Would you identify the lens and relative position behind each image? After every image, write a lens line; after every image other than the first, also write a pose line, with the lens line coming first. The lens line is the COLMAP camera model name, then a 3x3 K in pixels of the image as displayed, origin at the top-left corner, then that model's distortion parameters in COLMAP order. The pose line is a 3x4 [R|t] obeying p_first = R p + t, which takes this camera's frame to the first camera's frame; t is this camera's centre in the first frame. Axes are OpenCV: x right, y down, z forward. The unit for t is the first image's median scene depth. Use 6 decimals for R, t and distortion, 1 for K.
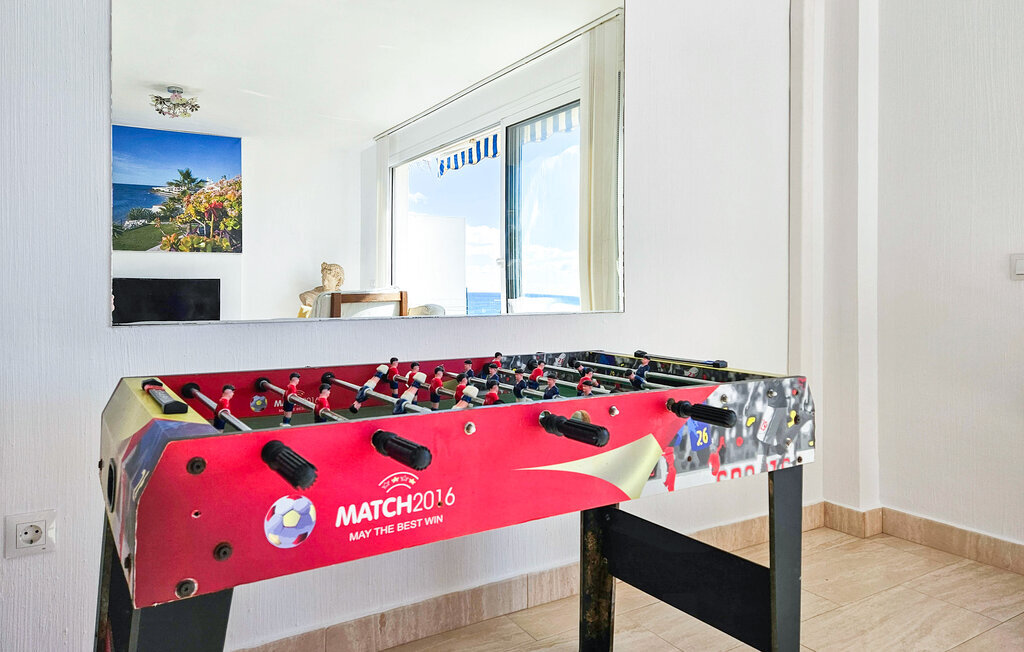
lens RADIAL K [[709.3, 0, 512.0], [0, 709.3, 326.0], [0, 0, 1]] dist [0.101590, -0.077475]
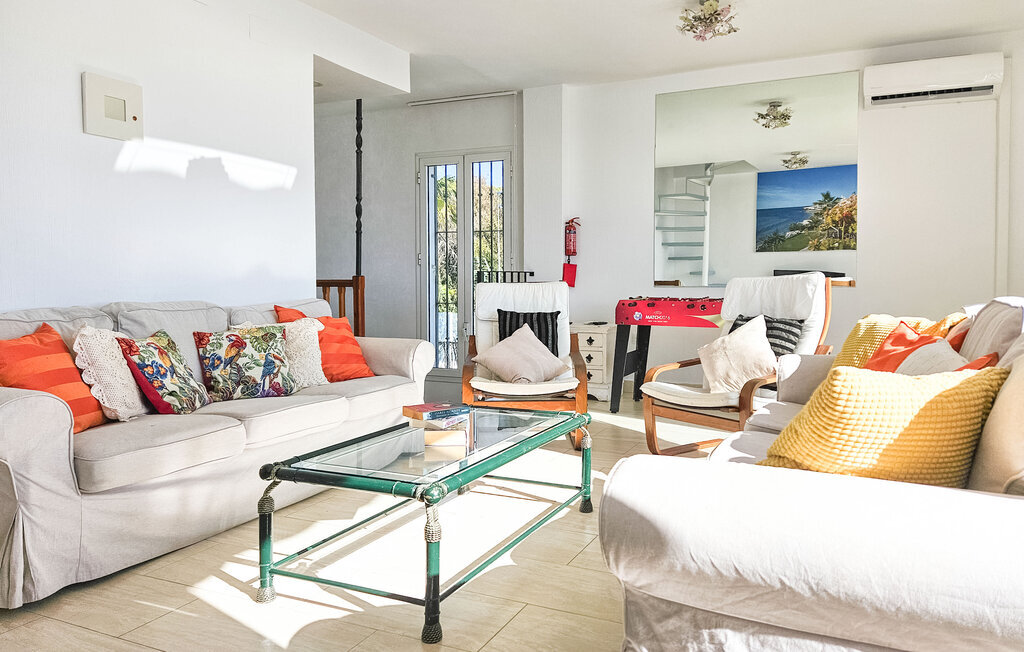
lens RADIAL K [[709.3, 0, 512.0], [0, 709.3, 326.0], [0, 0, 1]] dist [0.101590, -0.077475]
pose [[0.571022, 0.034697, -0.820201, 0.358191], [-0.019603, 0.999398, 0.028630, 0.015582], [0.820701, -0.000270, 0.571358, -0.300253]]
